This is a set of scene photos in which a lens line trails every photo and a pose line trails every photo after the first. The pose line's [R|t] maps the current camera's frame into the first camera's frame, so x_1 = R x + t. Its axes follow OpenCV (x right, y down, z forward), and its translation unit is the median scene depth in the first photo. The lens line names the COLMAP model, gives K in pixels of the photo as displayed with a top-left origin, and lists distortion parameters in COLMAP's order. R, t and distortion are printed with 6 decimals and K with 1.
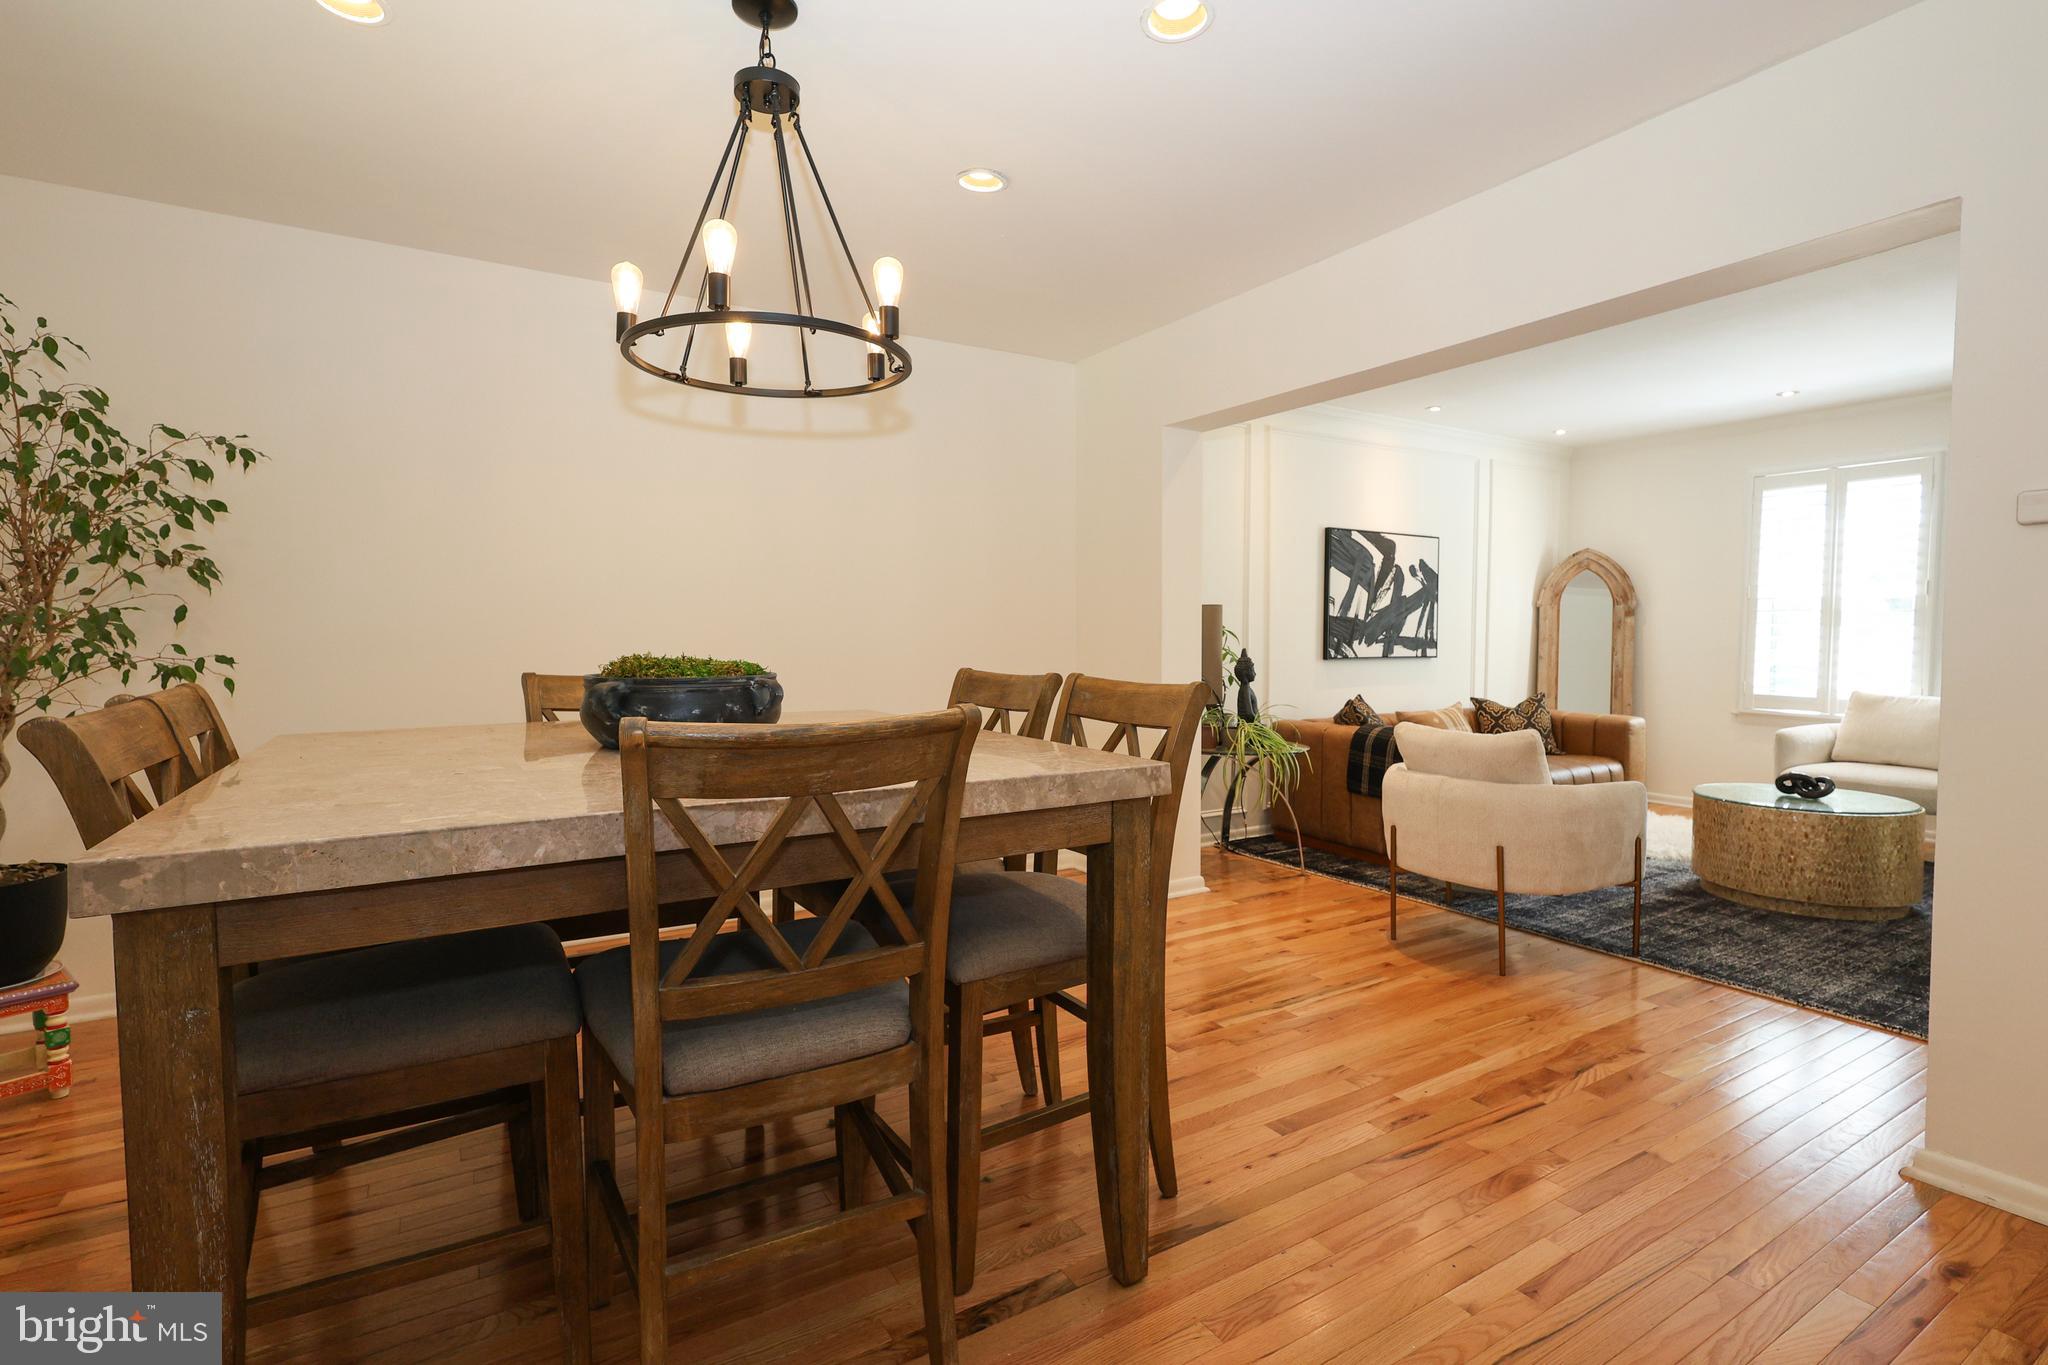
lens RADIAL K [[956.7, 0, 1026.1], [0, 956.7, 668.8], [0, 0, 1]] dist [0.001921, 0.000048]
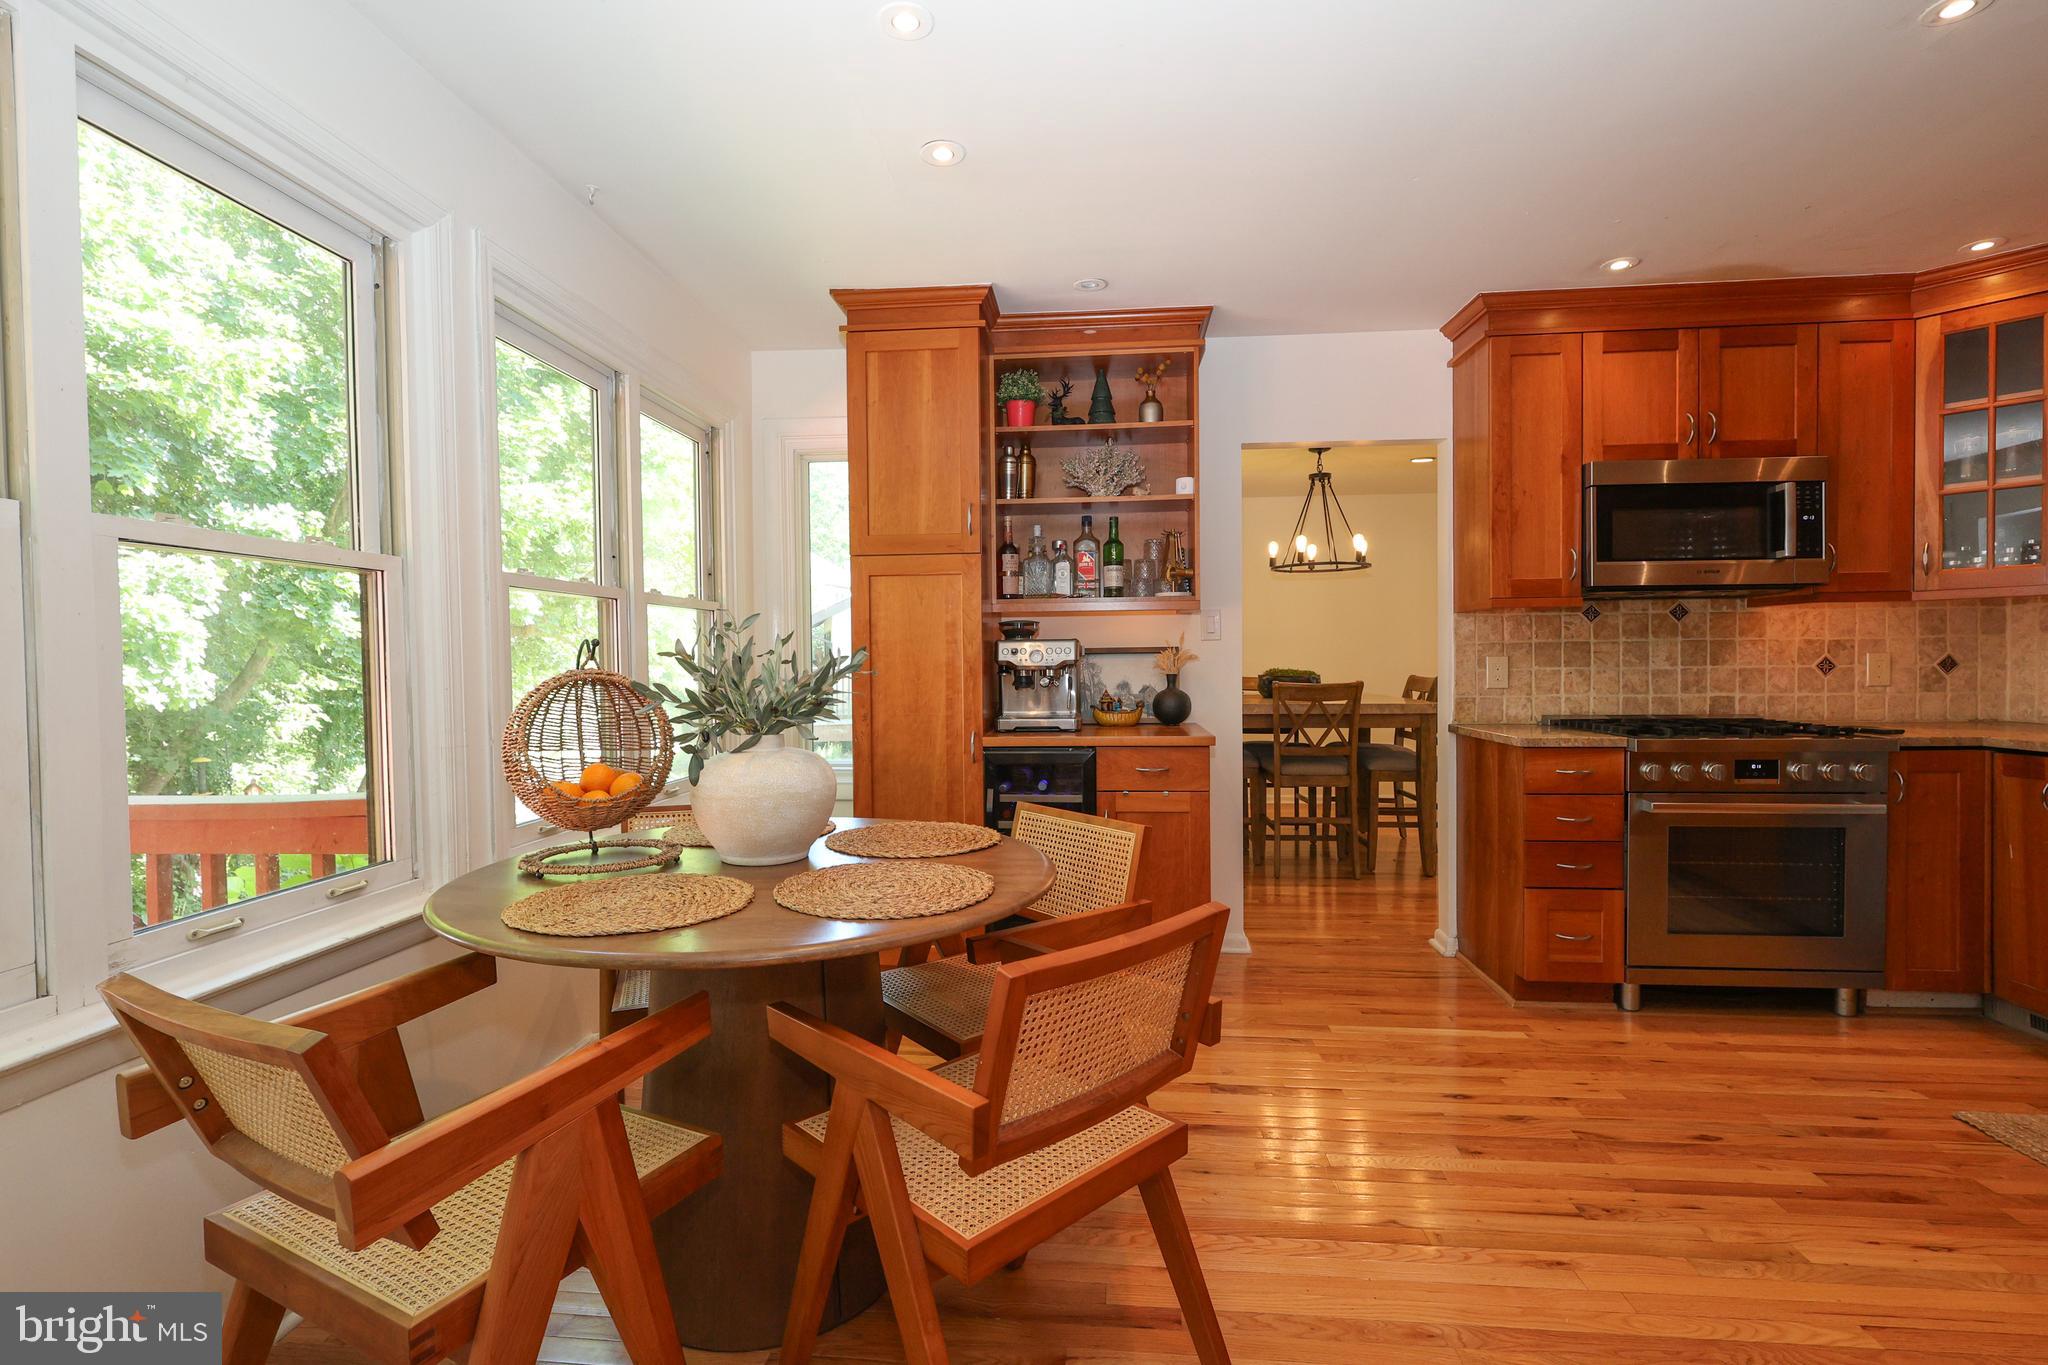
lens RADIAL K [[940.7, 0, 1018.7], [0, 940.7, 680.8], [0, 0, 1]] dist [0.000263, -0.000699]
pose [[0.801537, 0.006501, -0.597910, 0.252448], [-0.011178, 0.999929, -0.004114, 0.015491], [0.597841, 0.009981, 0.801553, -0.651922]]
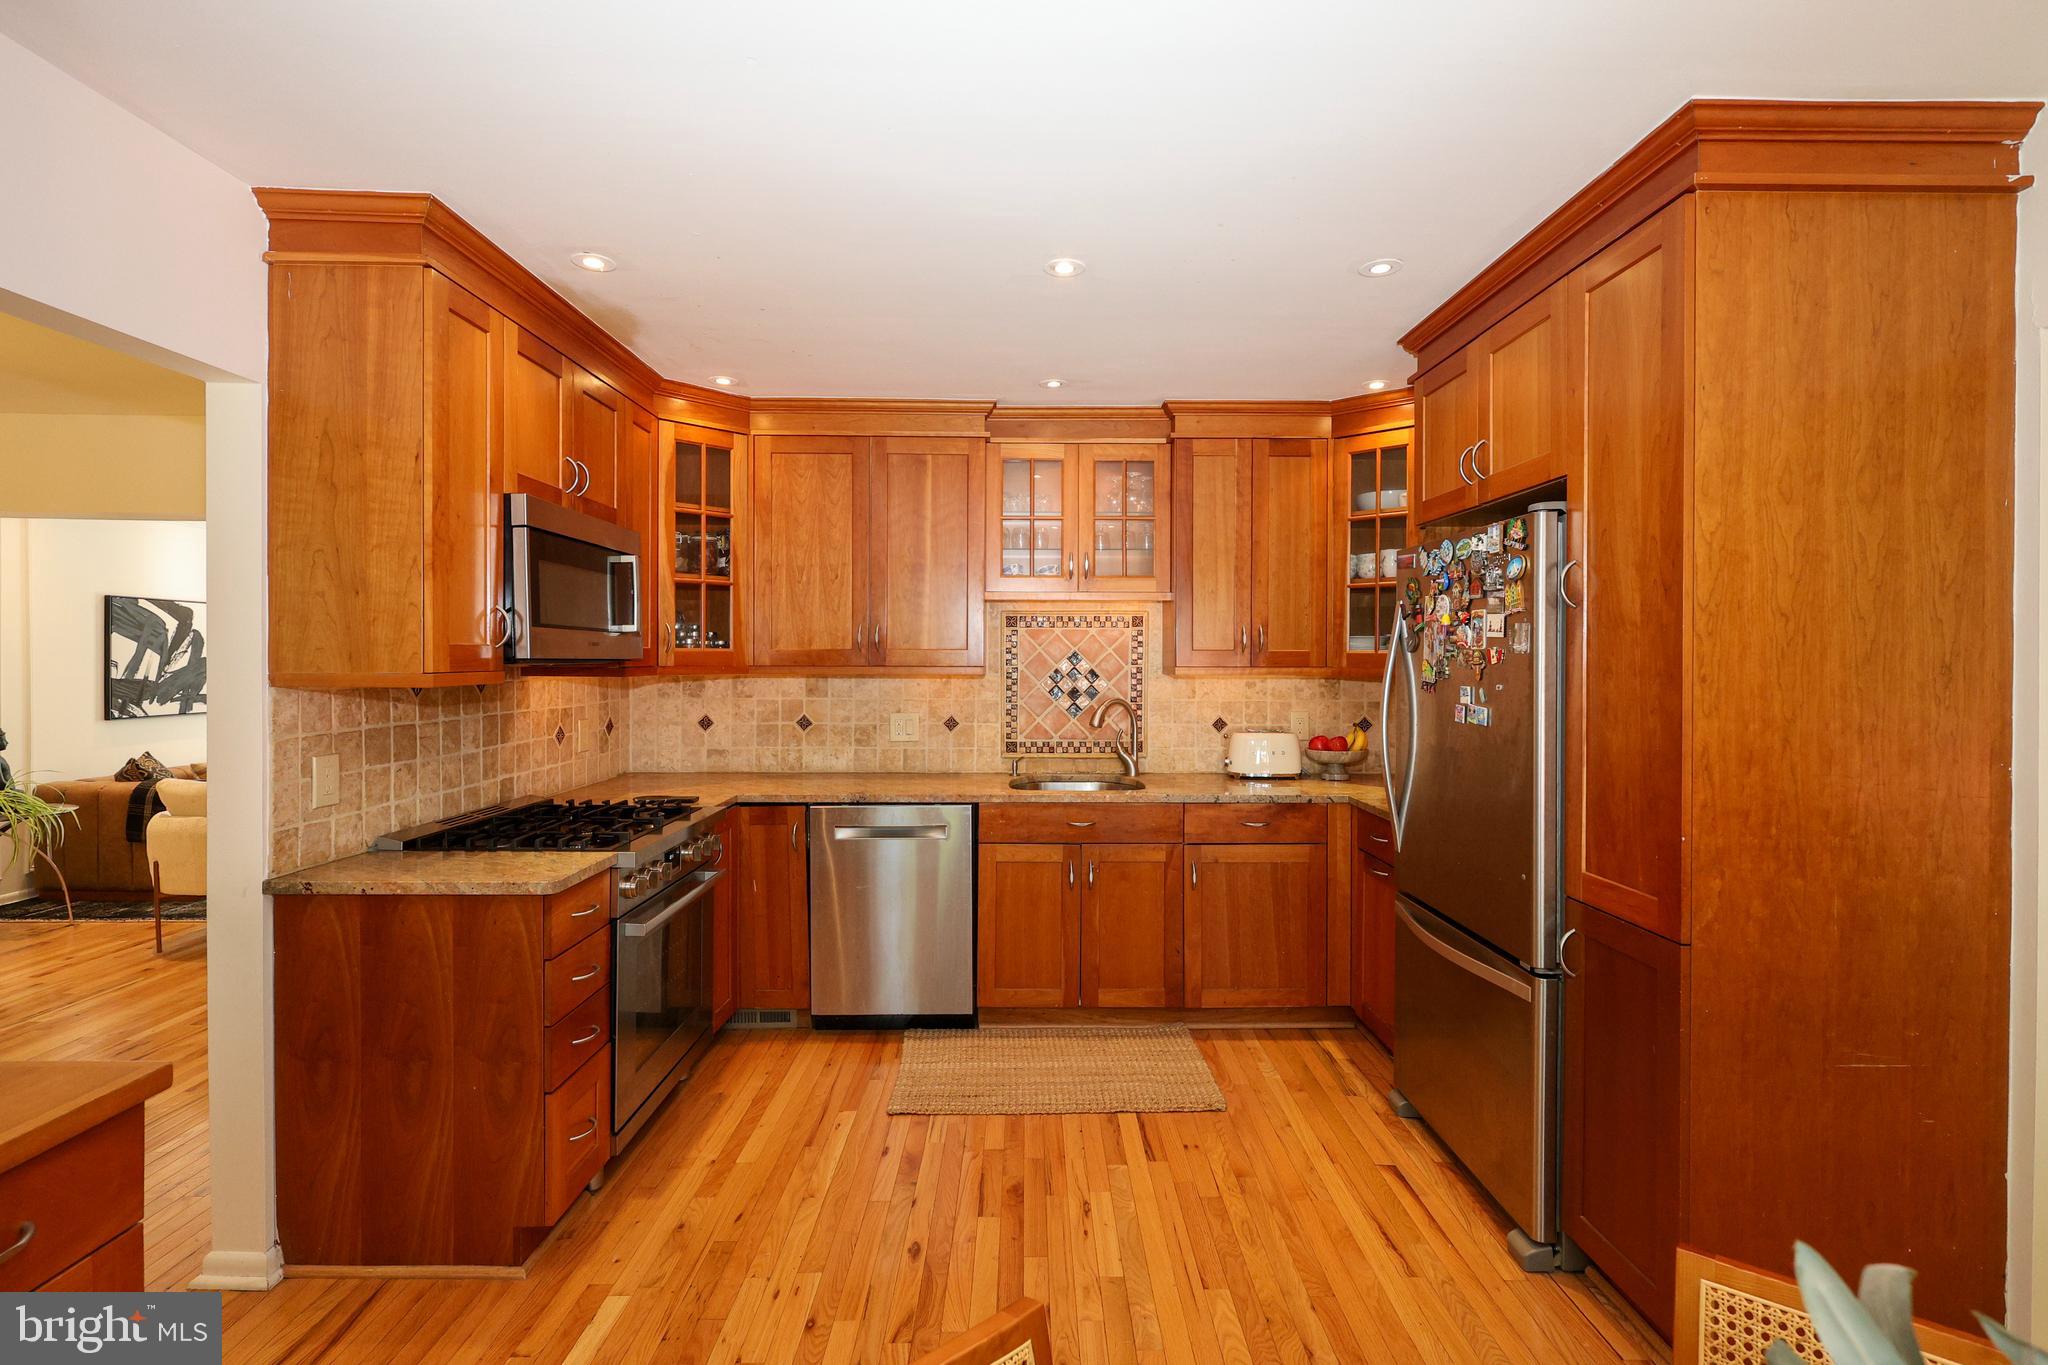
lens RADIAL K [[956.7, 0, 1026.1], [0, 956.7, 668.8], [0, 0, 1]] dist [0.001921, 0.000048]
pose [[0.515035, -0.005550, 0.857151, -0.069270], [0.022936, 0.999710, -0.007309, -0.035078], [-0.856862, 0.023424, 0.515013, -0.407936]]
